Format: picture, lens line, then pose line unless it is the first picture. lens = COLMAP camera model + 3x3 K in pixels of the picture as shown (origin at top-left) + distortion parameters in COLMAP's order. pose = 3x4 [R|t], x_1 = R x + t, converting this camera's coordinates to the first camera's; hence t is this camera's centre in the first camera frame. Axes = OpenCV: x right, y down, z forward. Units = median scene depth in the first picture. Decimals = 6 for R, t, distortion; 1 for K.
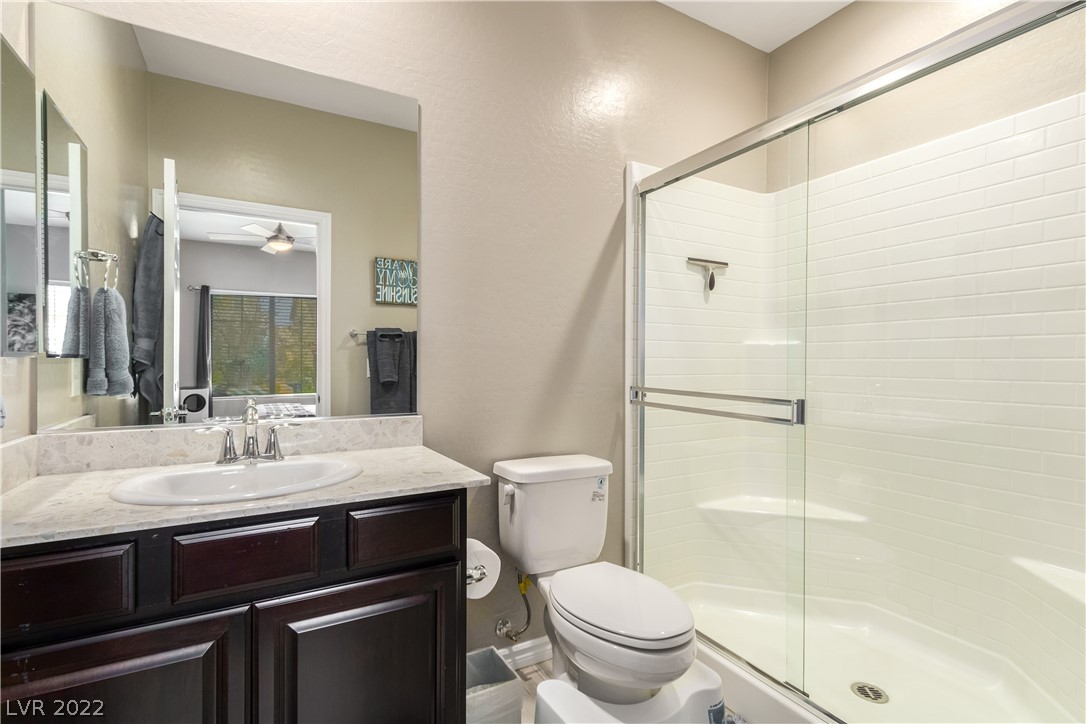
lens RADIAL K [[496.4, 0, 543.7], [0, 496.4, 363.0], [0, 0, 1]] dist [0.009061, -0.005290]
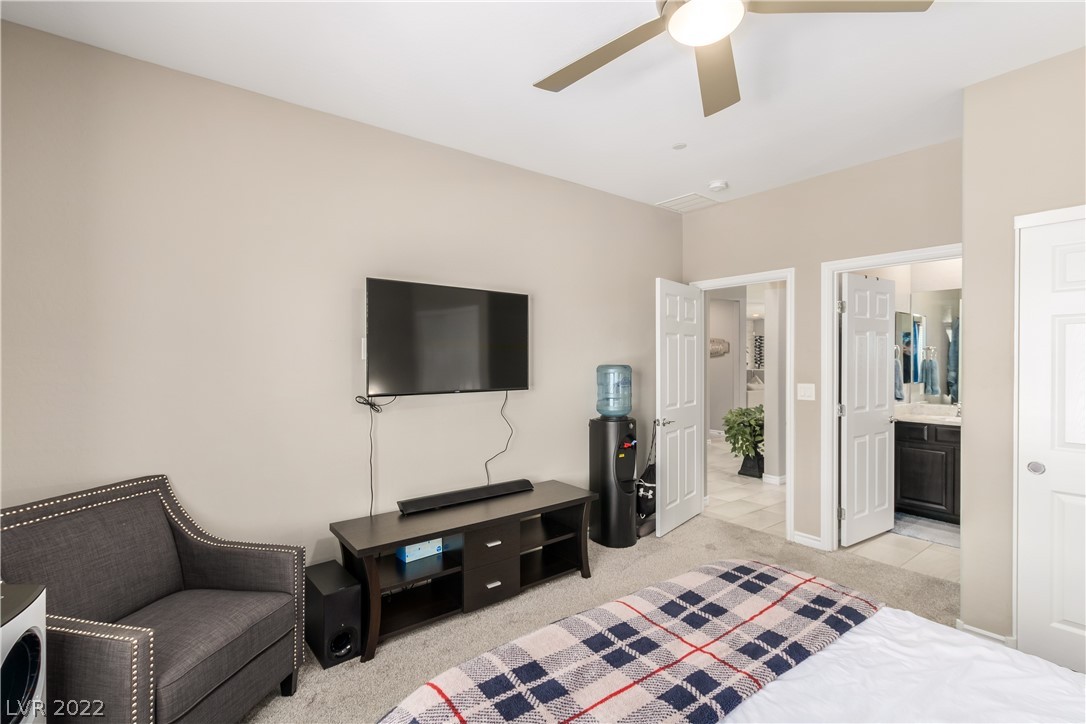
lens RADIAL K [[496.4, 0, 544.3], [0, 496.4, 362.7], [0, 0, 1]] dist [0.009061, -0.005290]
pose [[0.128300, 0.004655, -0.991725, 2.026208], [-0.005004, 0.999979, 0.004046, -0.144571], [0.991723, 0.004444, 0.128320, -1.917607]]
